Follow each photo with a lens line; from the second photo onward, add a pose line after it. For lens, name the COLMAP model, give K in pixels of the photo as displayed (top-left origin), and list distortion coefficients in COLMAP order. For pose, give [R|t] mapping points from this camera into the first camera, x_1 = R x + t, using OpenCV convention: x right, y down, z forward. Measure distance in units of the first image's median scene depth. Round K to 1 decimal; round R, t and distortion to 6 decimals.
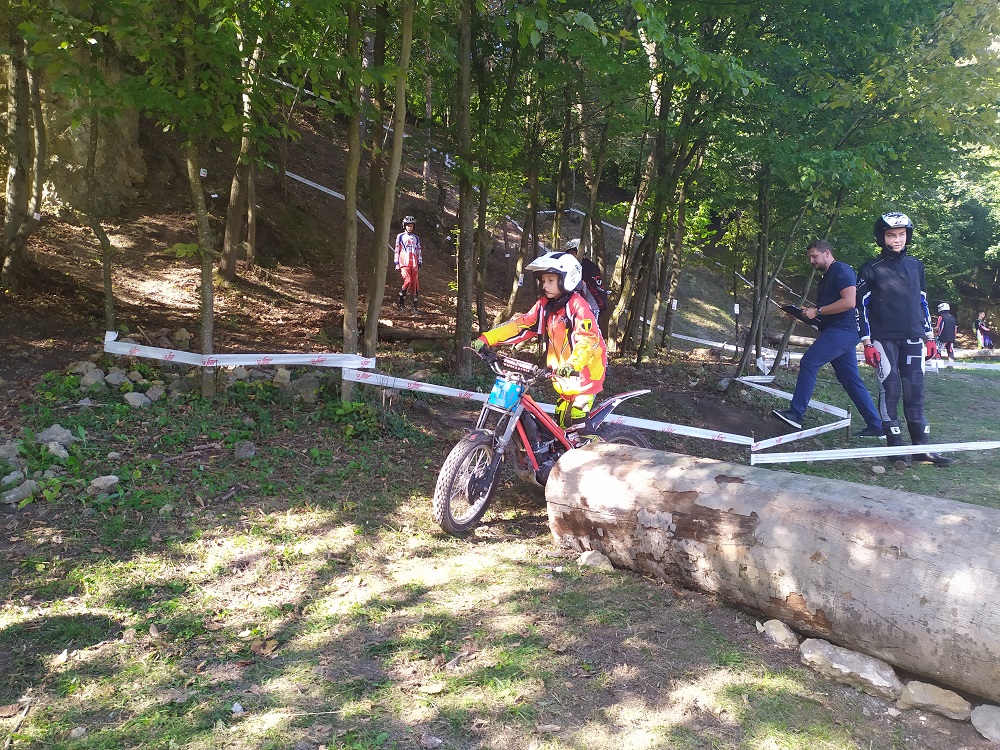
lens RADIAL K [[715.3, 0, 500.0], [0, 715.3, 375.0], [0, 0, 1]] dist [0.048516, 0.000673]
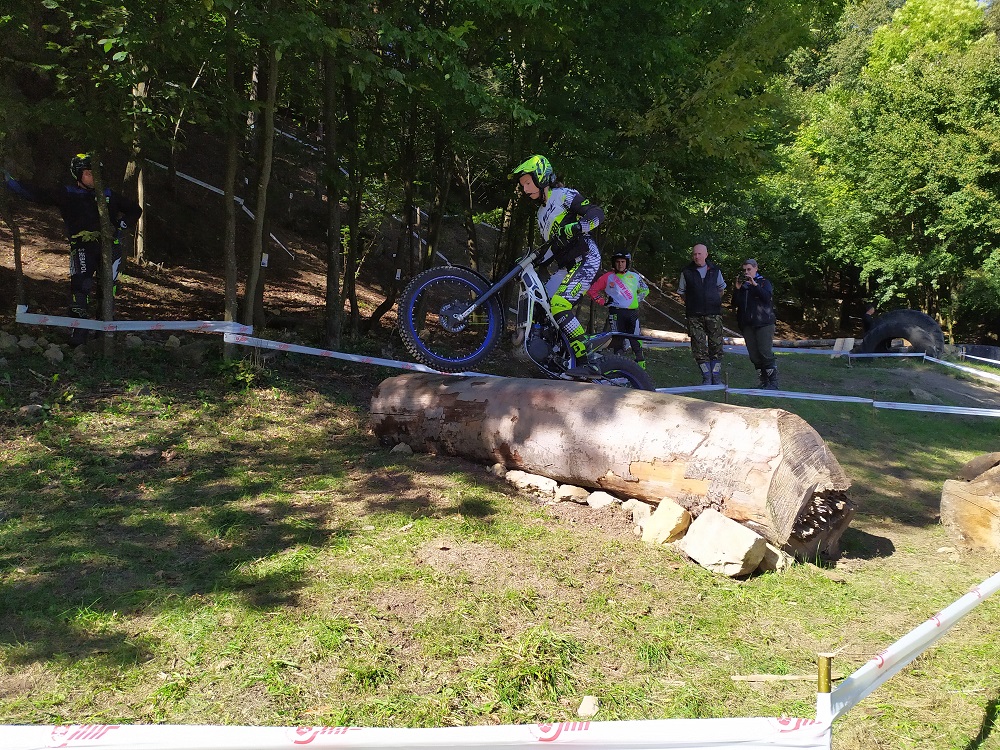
lens RADIAL K [[693.3, 0, 500.0], [0, 693.3, 375.0], [0, 0, 1]] dist [0.002774, -0.002143]
pose [[0.989420, -0.010793, 0.144677, 0.077593], [0.010762, 0.999942, 0.000993, 0.066019], [-0.144679, 0.000575, 0.989478, -0.251695]]
